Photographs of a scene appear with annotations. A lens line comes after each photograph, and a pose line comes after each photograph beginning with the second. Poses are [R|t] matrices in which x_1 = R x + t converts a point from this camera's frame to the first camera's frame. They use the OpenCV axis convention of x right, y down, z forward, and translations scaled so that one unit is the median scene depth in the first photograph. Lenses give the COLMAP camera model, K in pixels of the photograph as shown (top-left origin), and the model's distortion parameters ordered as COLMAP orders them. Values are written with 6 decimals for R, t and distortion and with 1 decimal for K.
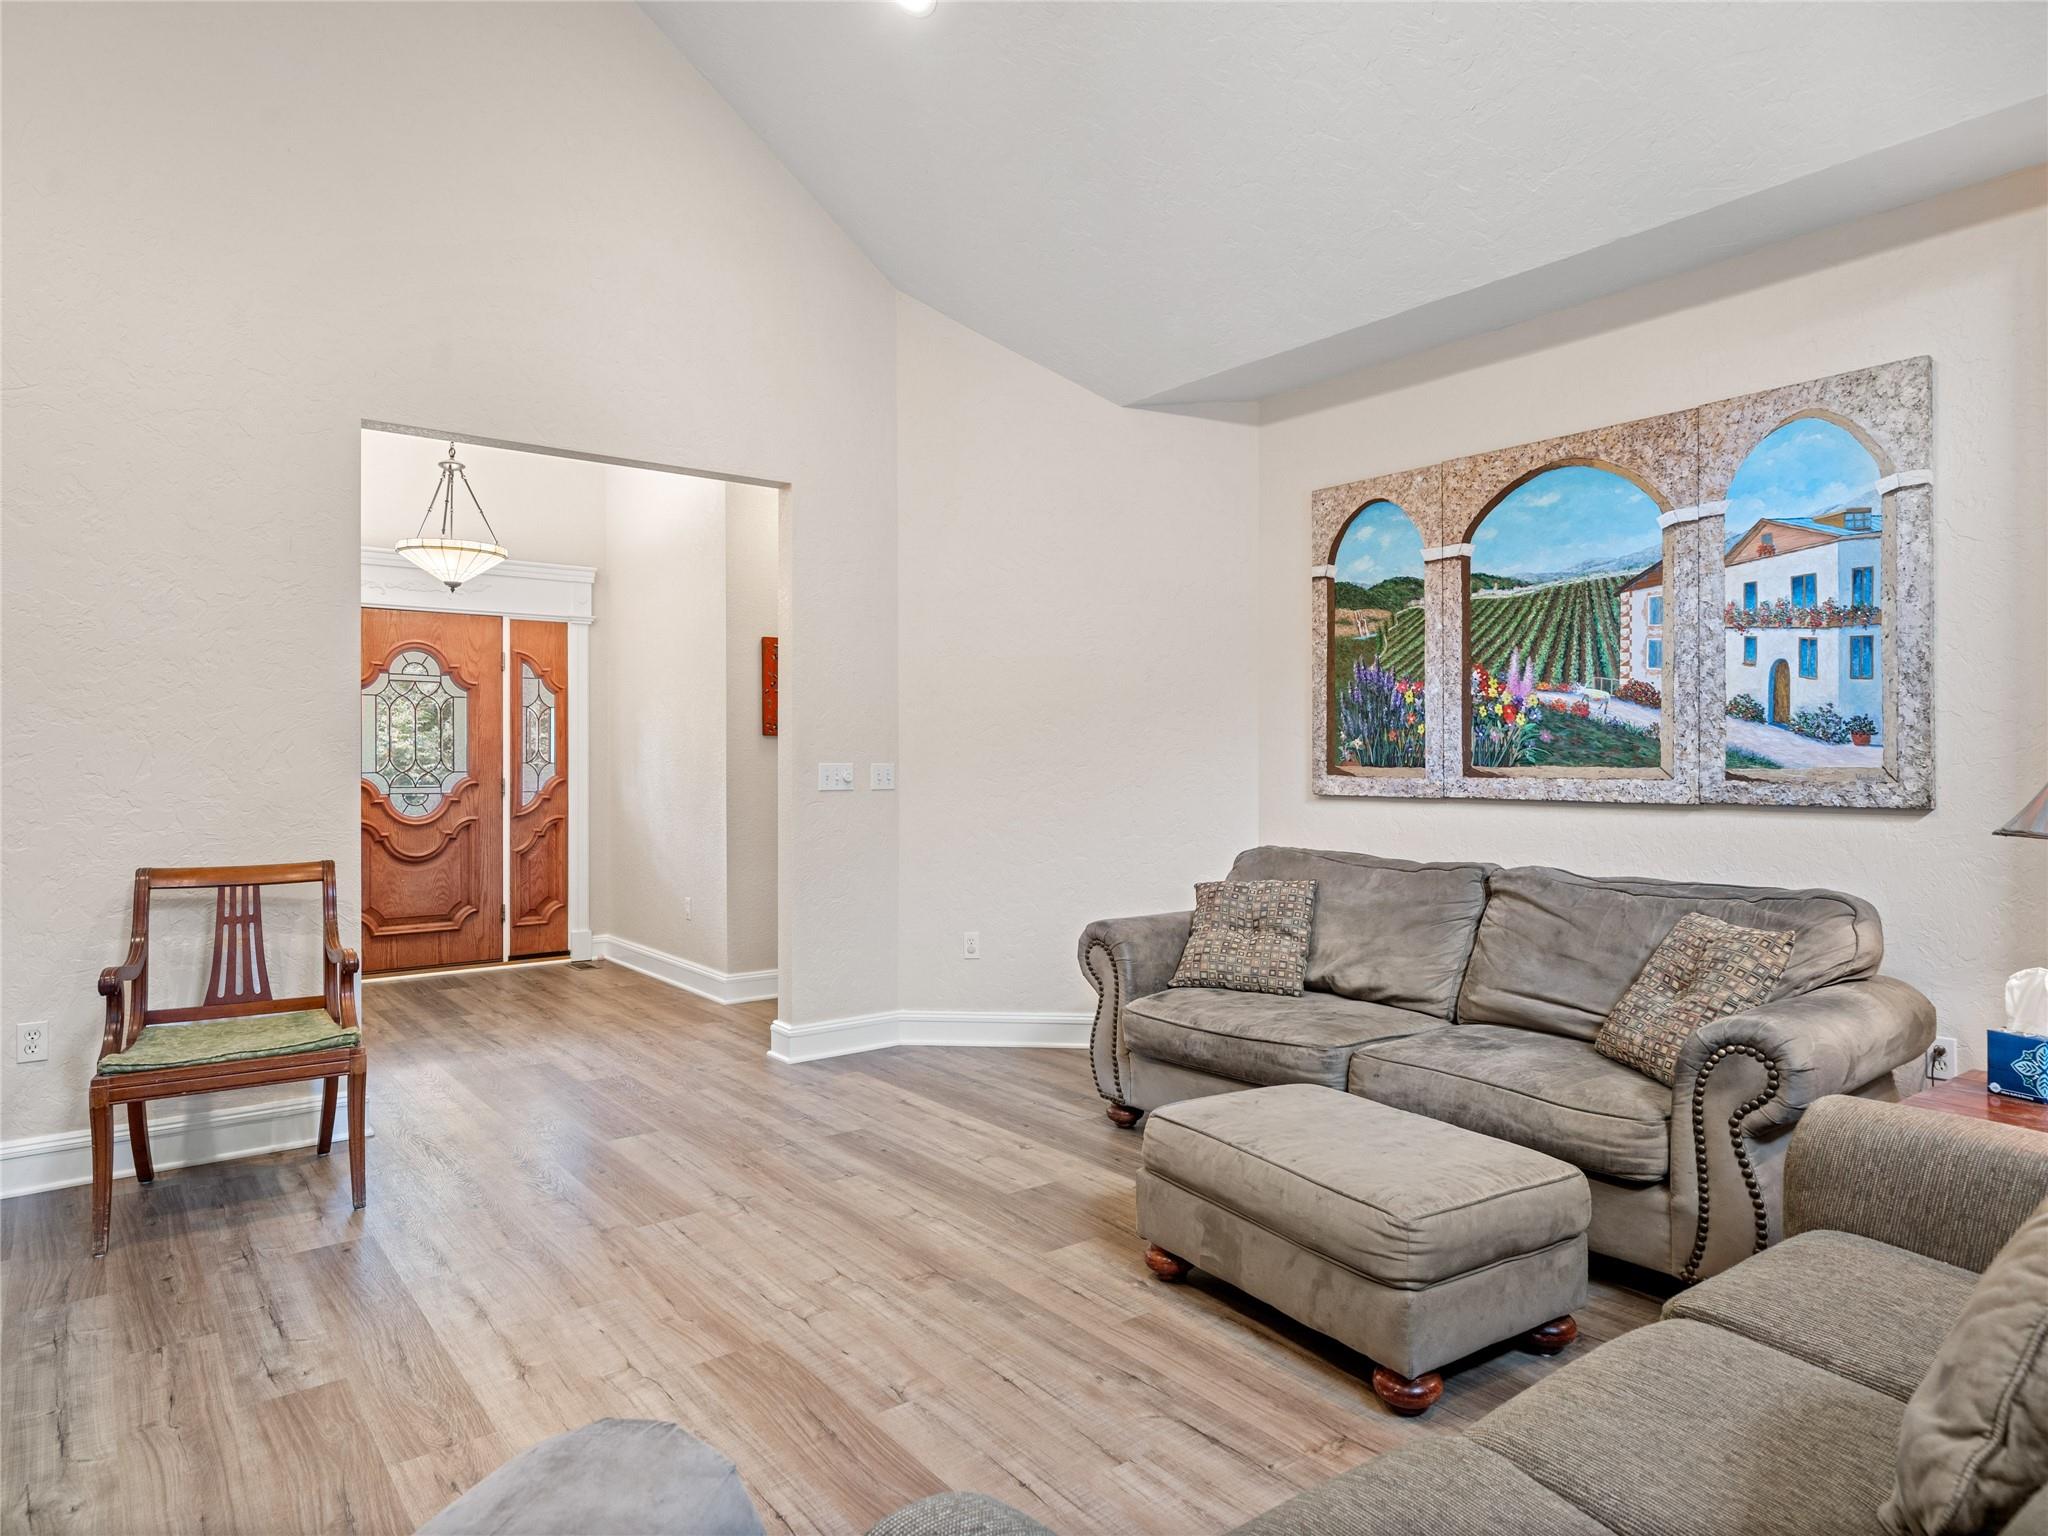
lens RADIAL K [[1243.6, 0, 1085.2], [0, 1243.6, 751.1], [0, 0, 1]] dist [0.004181, 0.000087]
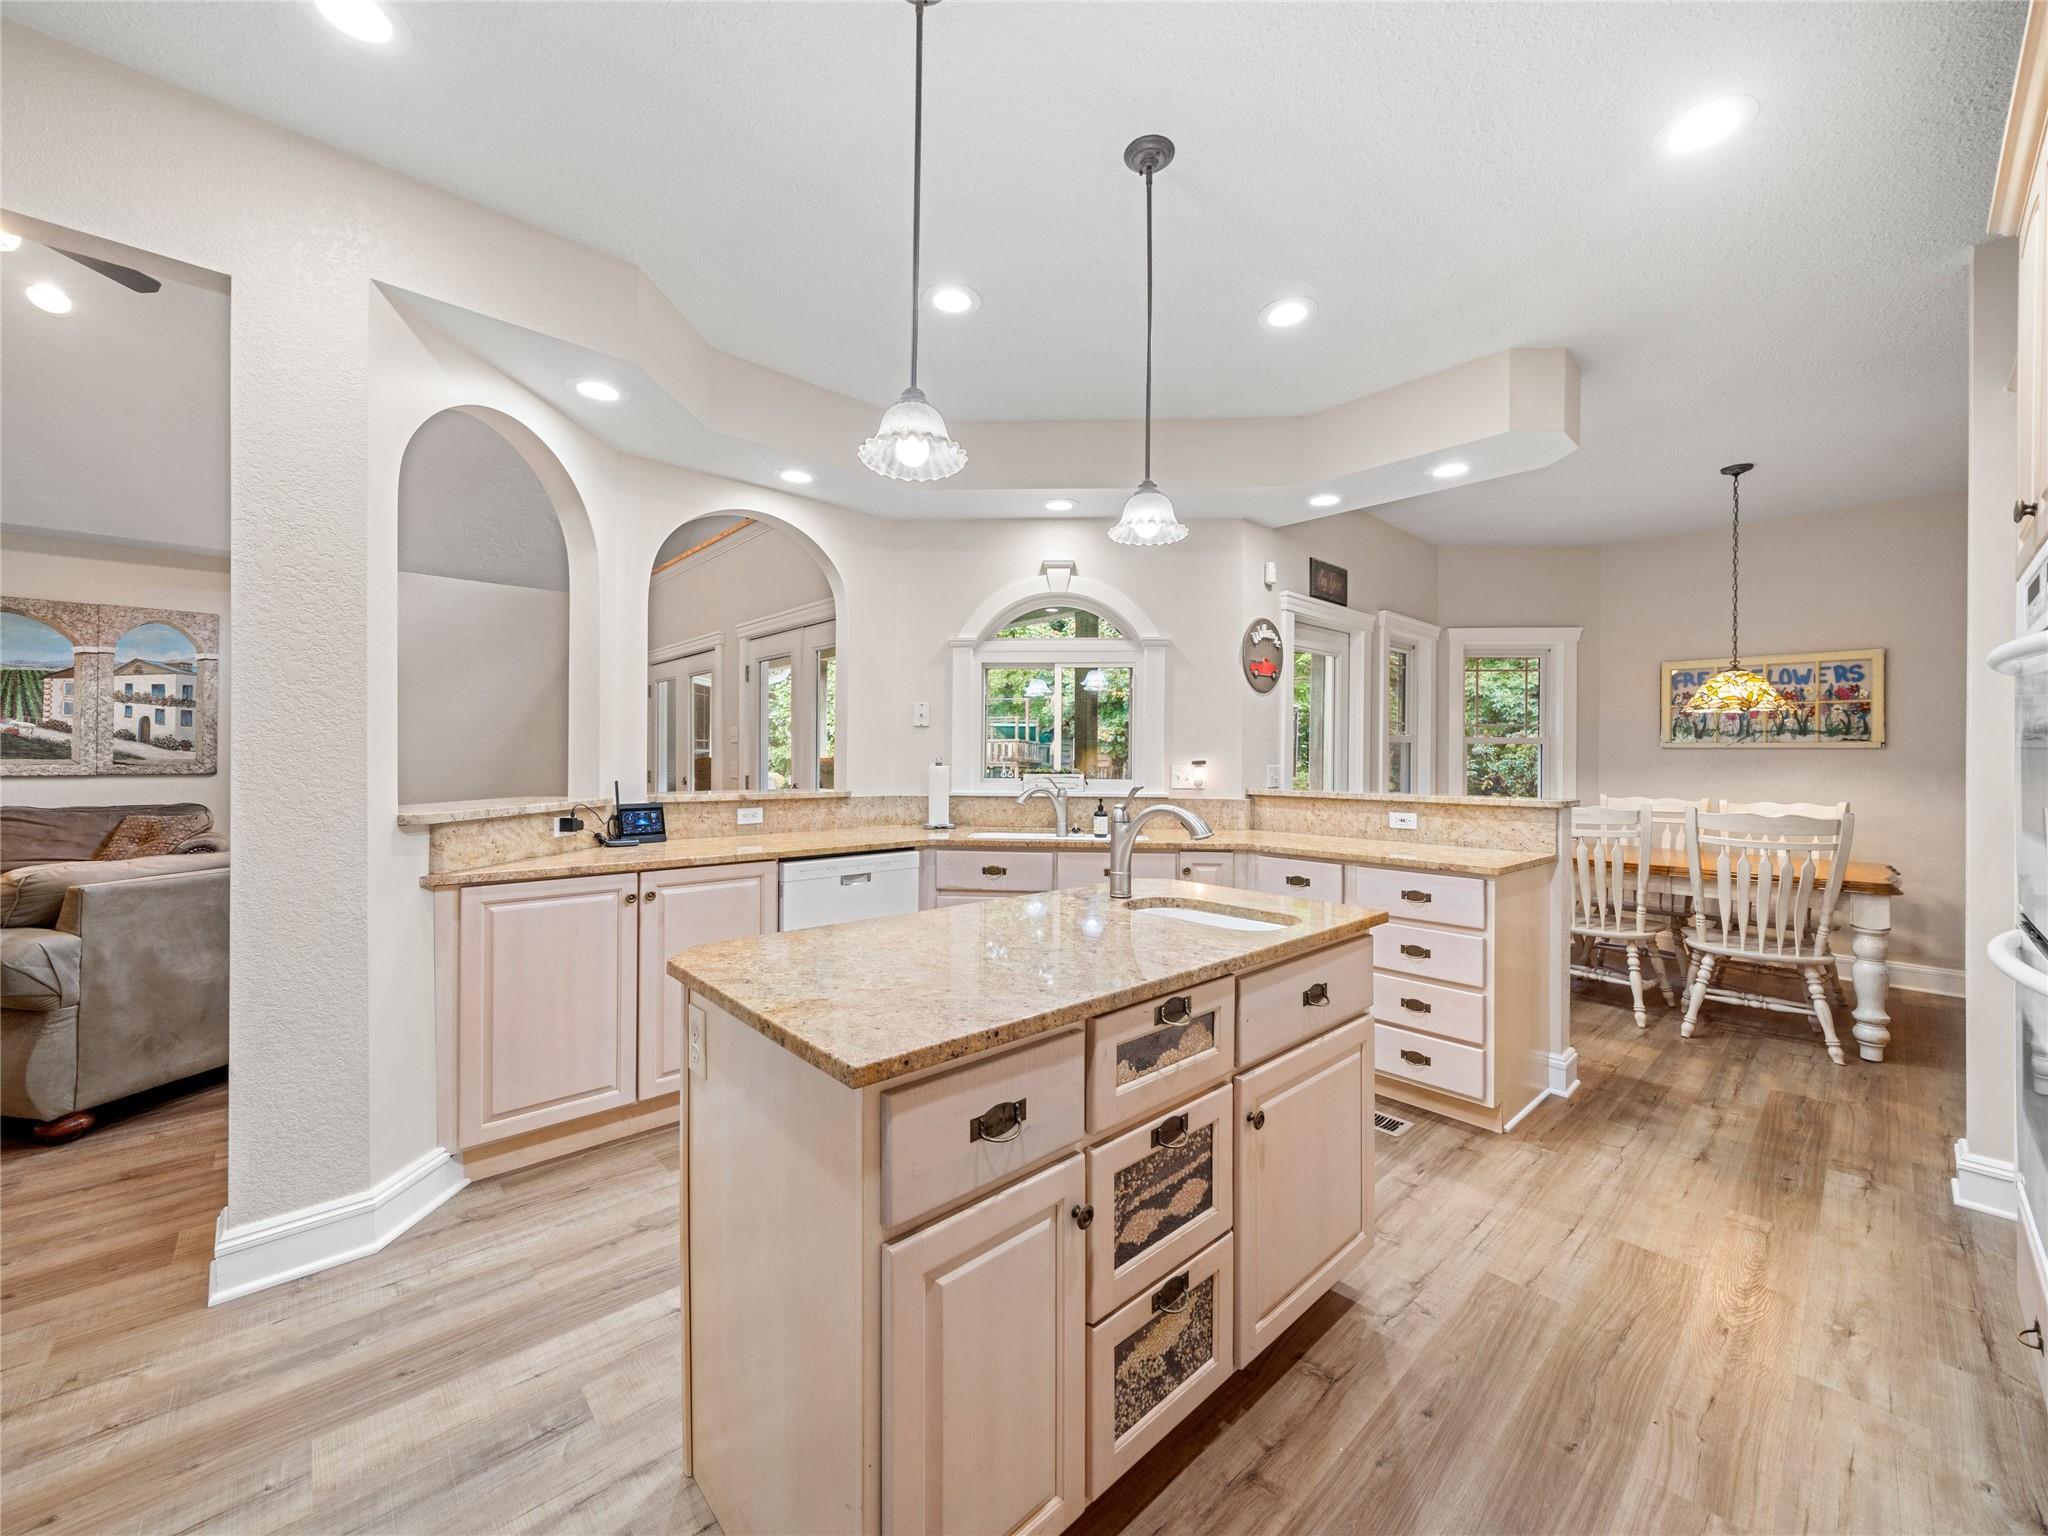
lens RADIAL K [[800.3, 0, 1015.7], [0, 800.3, 753.3], [0, 0, 1]] dist [-0.003386, -0.000570]
pose [[-0.021694, 0.007417, 0.999737, -1.108048], [-0.011479, 0.999905, -0.007667, -0.006614], [-0.999699, -0.011643, -0.021607, -0.737228]]
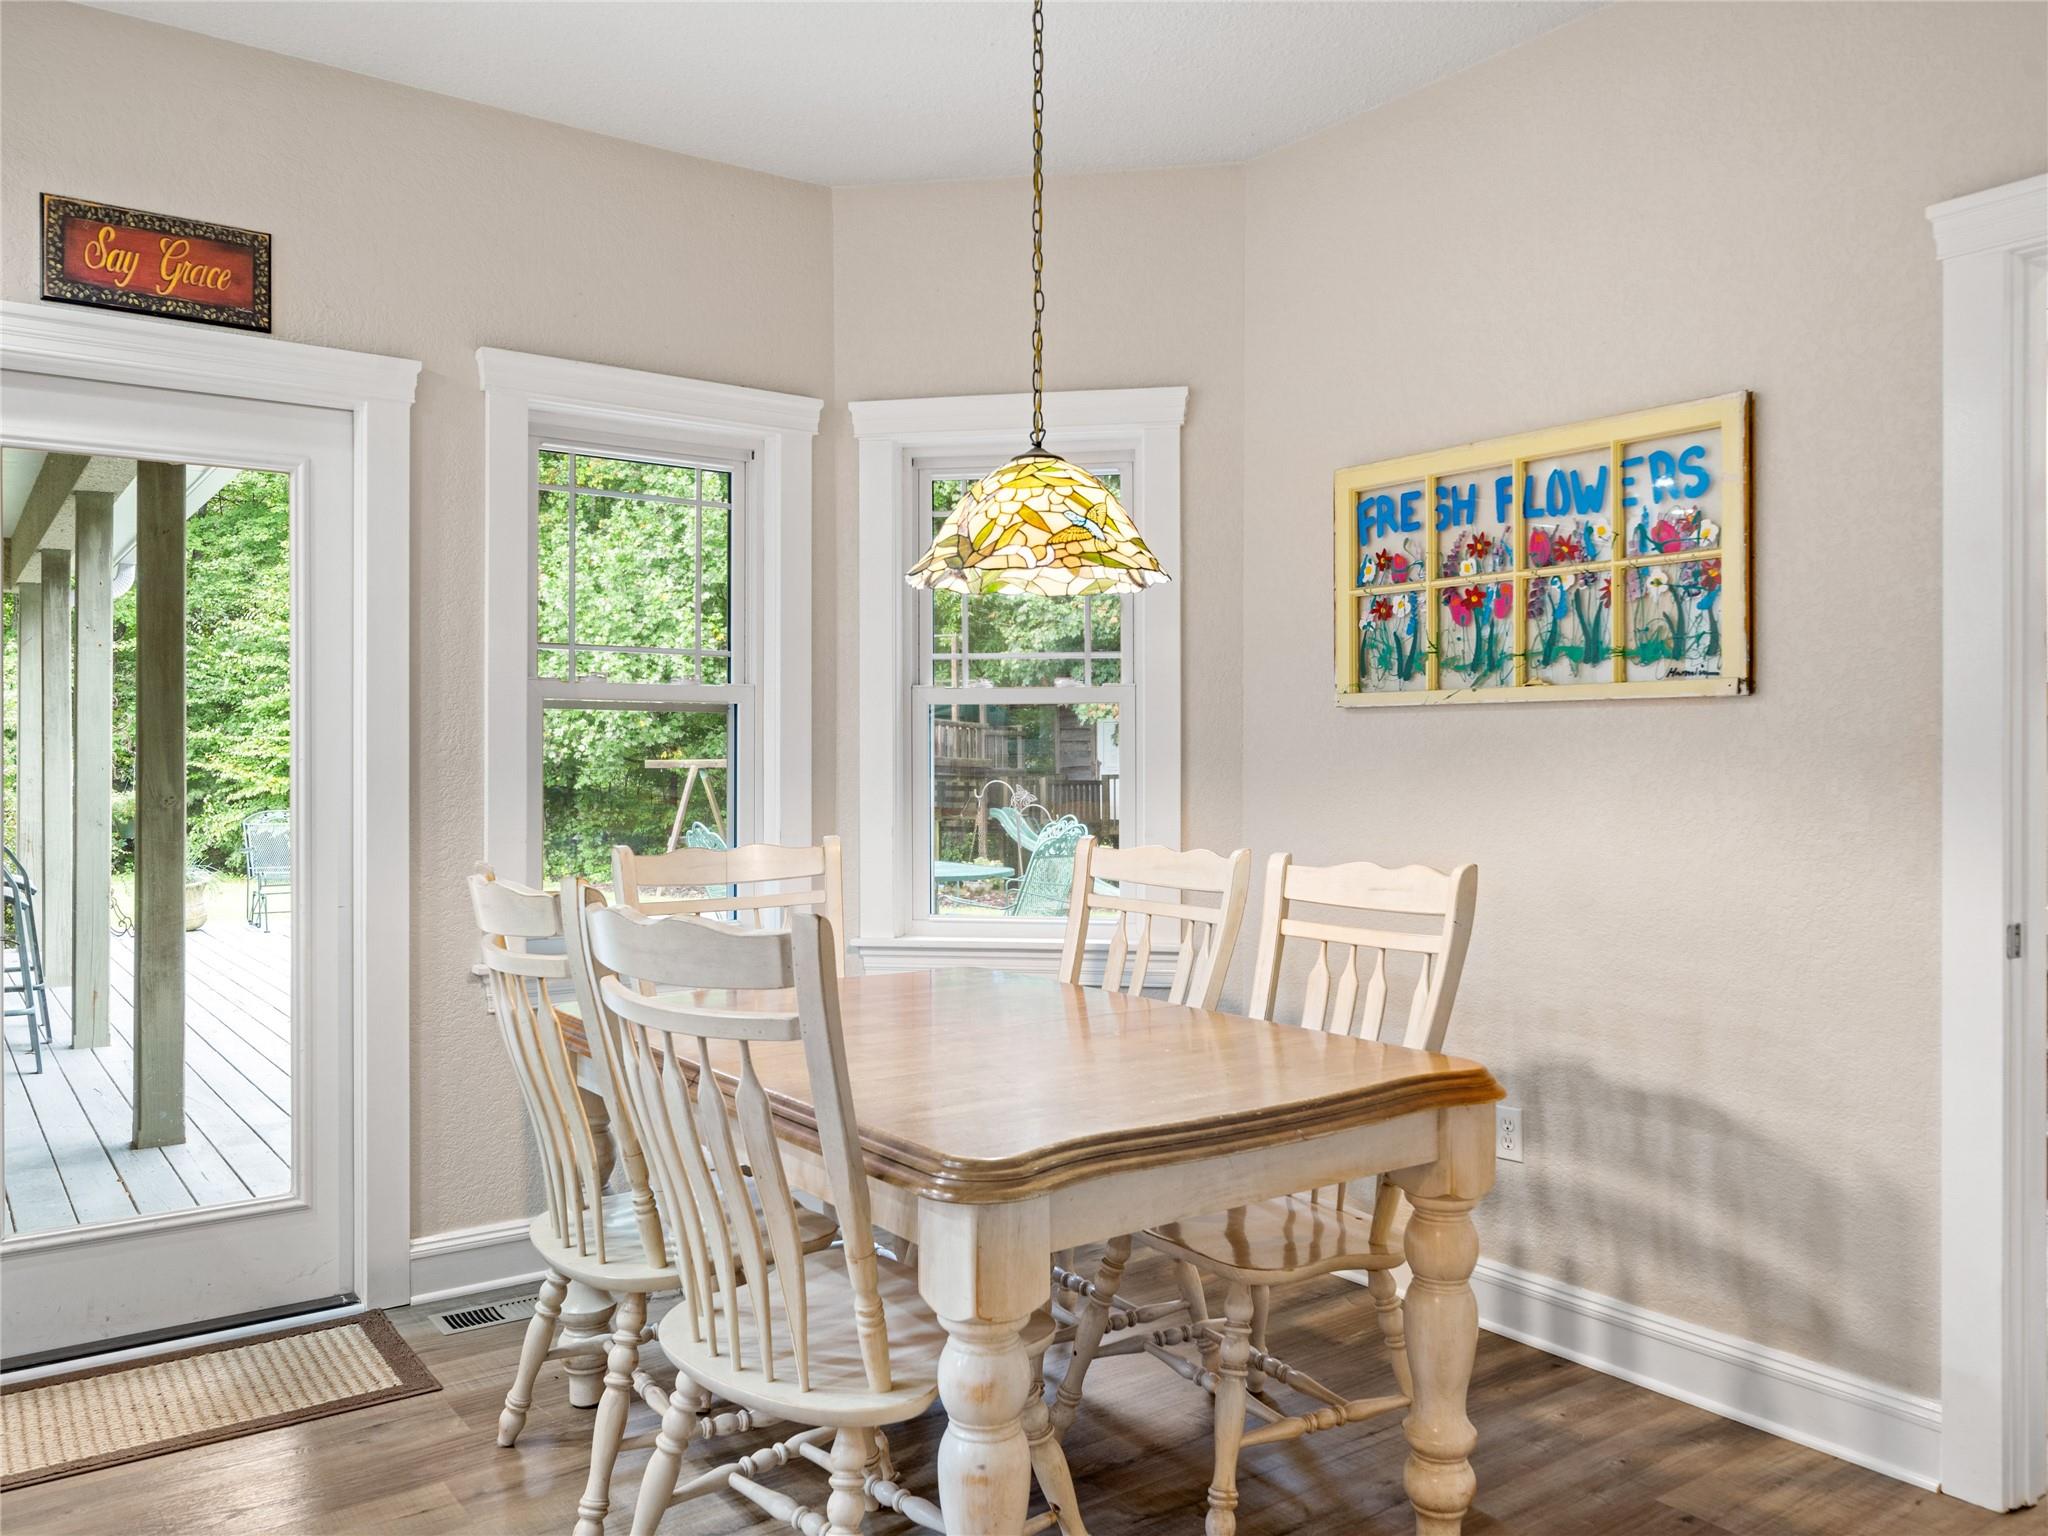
lens RADIAL K [[1538.7, 0, 1019.6], [0, 1538.7, 755.4], [0, 0, 1]] dist [-0.002608, -0.000297]
pose [[0.082758, 0.003405, 0.996564, -0.717531], [-0.001611, 0.999993, -0.003283, -0.006680], [-0.996568, -0.001334, 0.082763, -1.785263]]
